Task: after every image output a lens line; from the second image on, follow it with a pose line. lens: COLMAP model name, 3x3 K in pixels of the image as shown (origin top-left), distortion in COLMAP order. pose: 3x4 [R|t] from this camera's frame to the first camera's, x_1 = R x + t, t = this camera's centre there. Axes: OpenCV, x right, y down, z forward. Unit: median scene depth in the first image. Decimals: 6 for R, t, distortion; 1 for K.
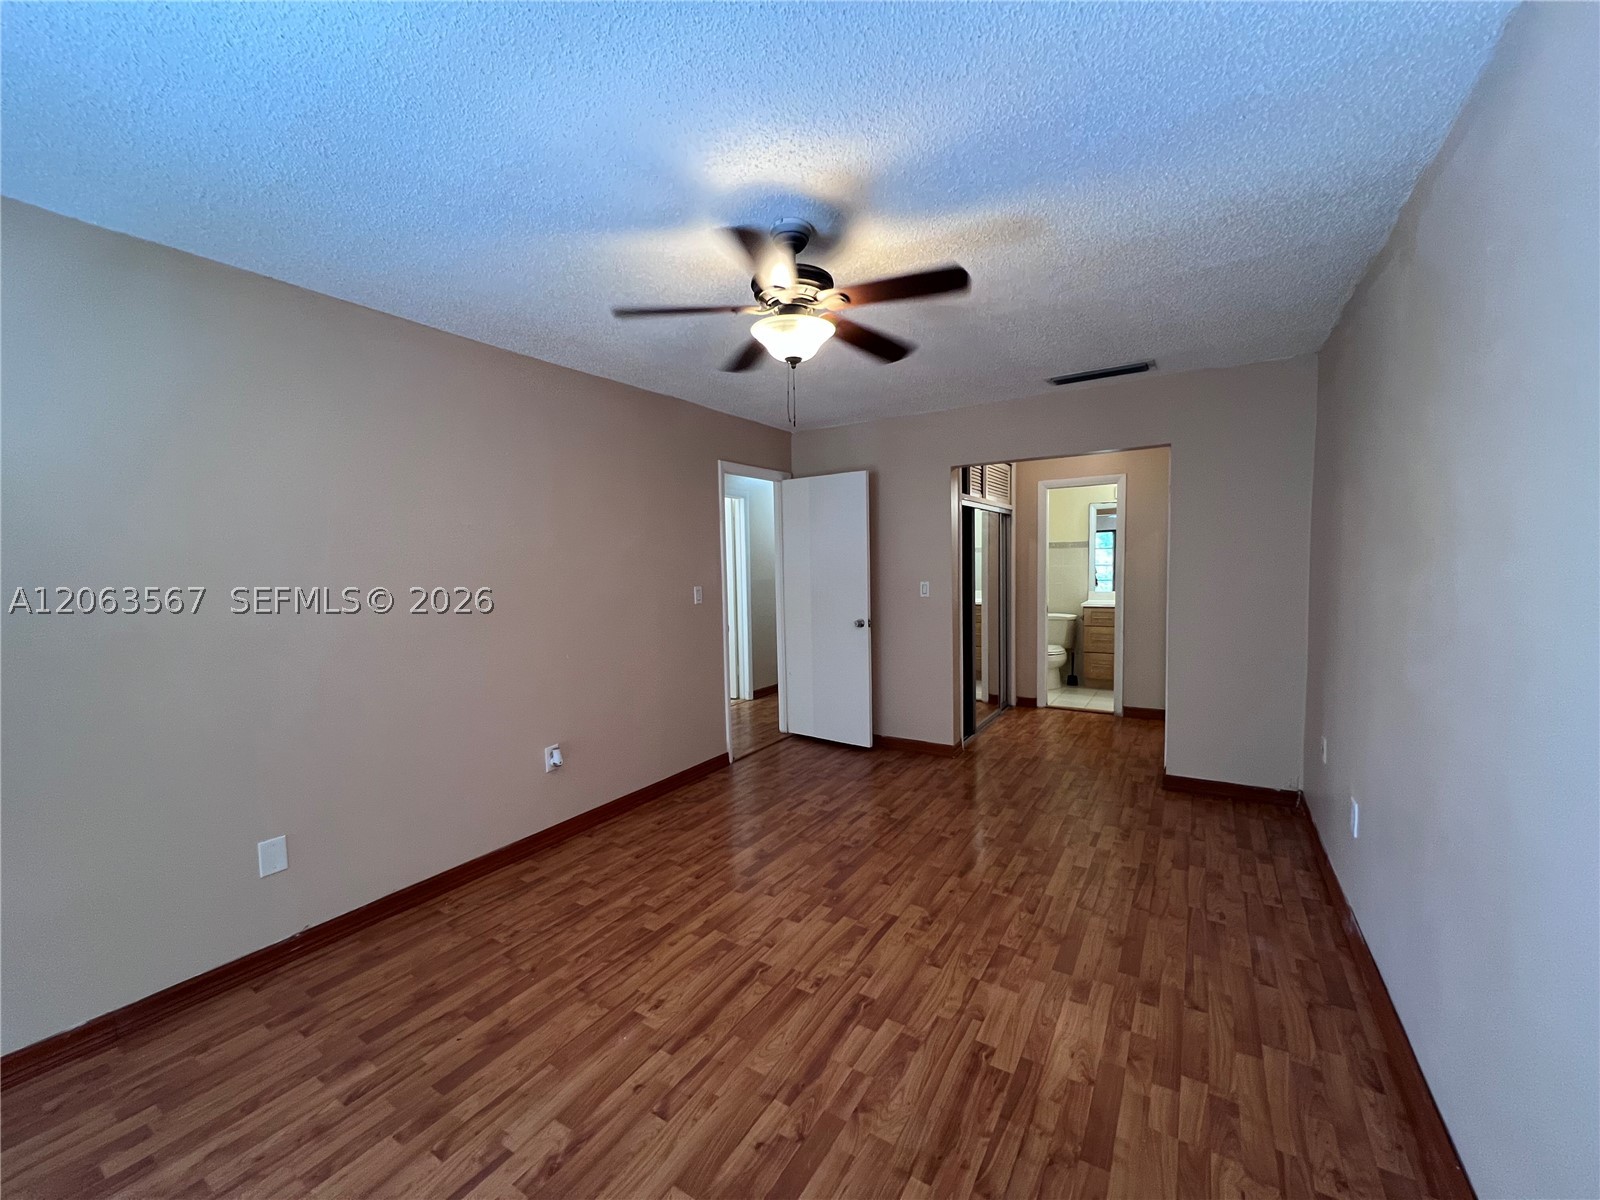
lens RADIAL K [[636.7, 0, 800.3], [0, 636.7, 600.7], [0, 0, 1]] dist [-0.001974, 0.000596]
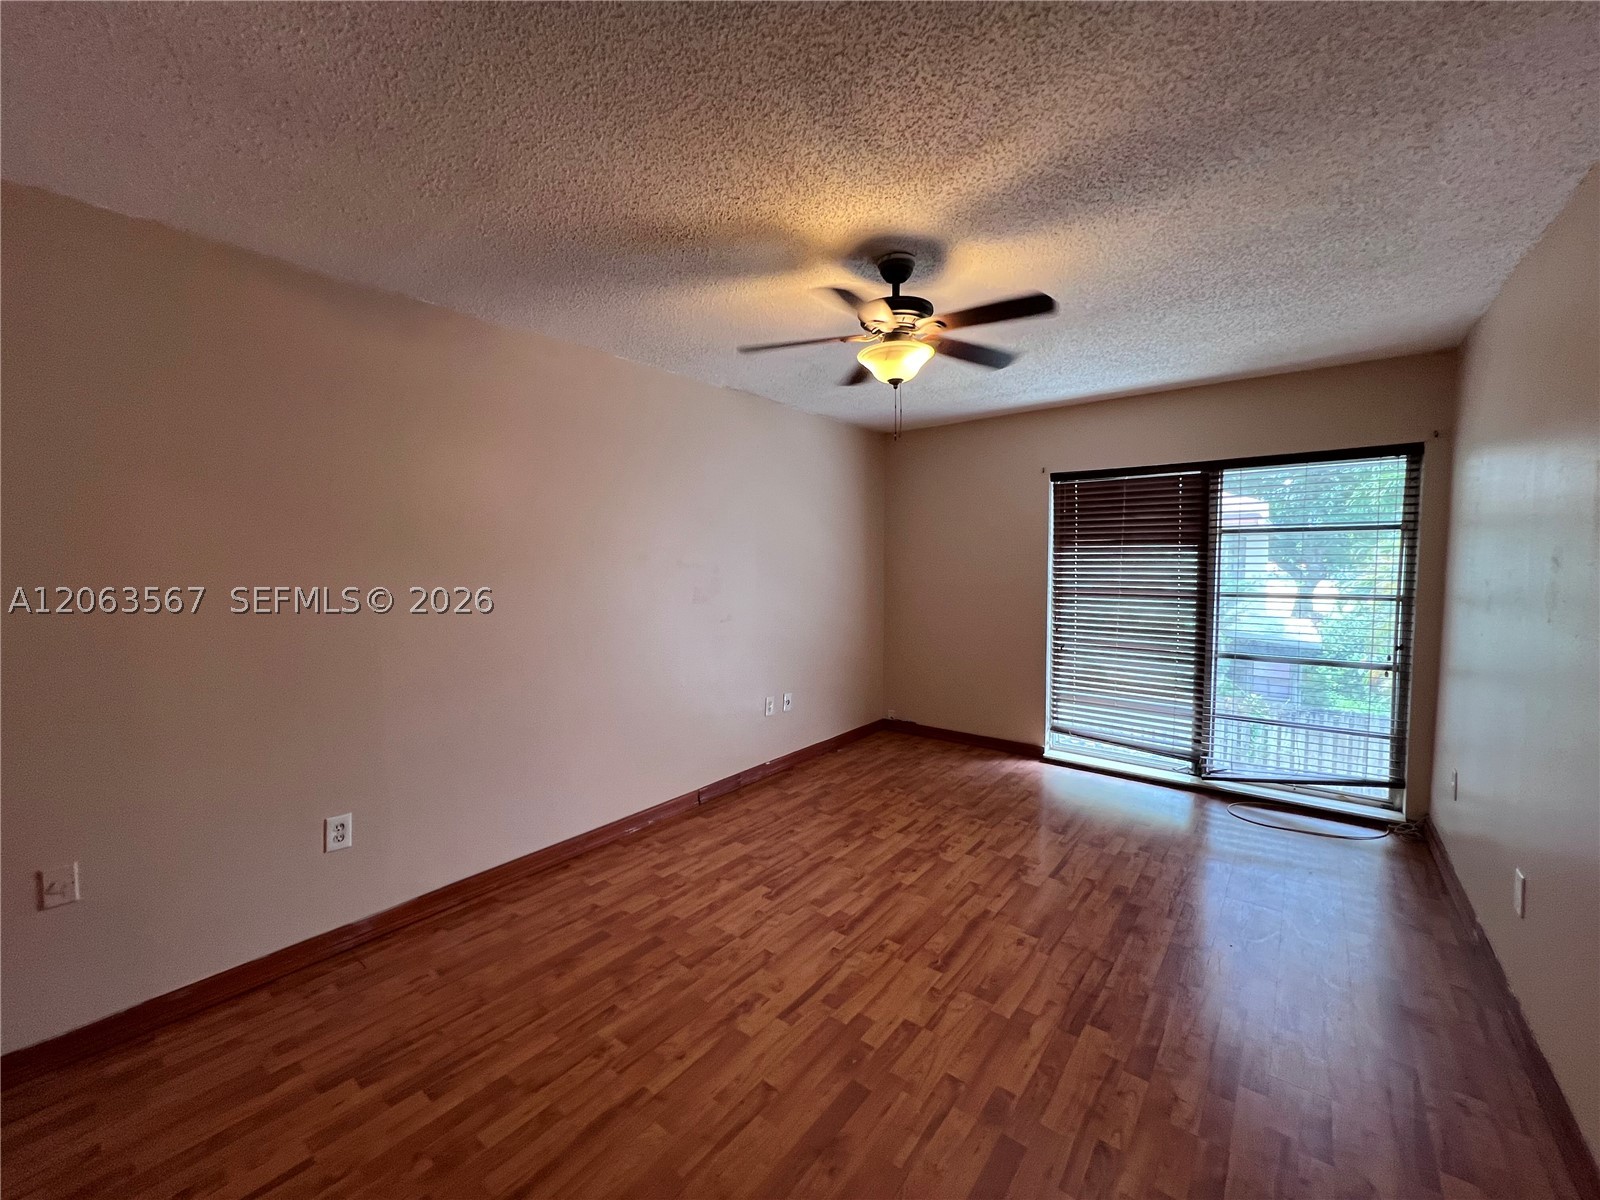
lens RADIAL K [[636.7, 0, 802.7], [0, 636.7, 602.0], [0, 0, 1]] dist [-0.001974, 0.000596]
pose [[-0.993898, 0.016729, 0.109024, 0.032295], [0.030241, 0.991886, 0.123483, -0.127754], [-0.106073, 0.126027, -0.986340, 1.963489]]
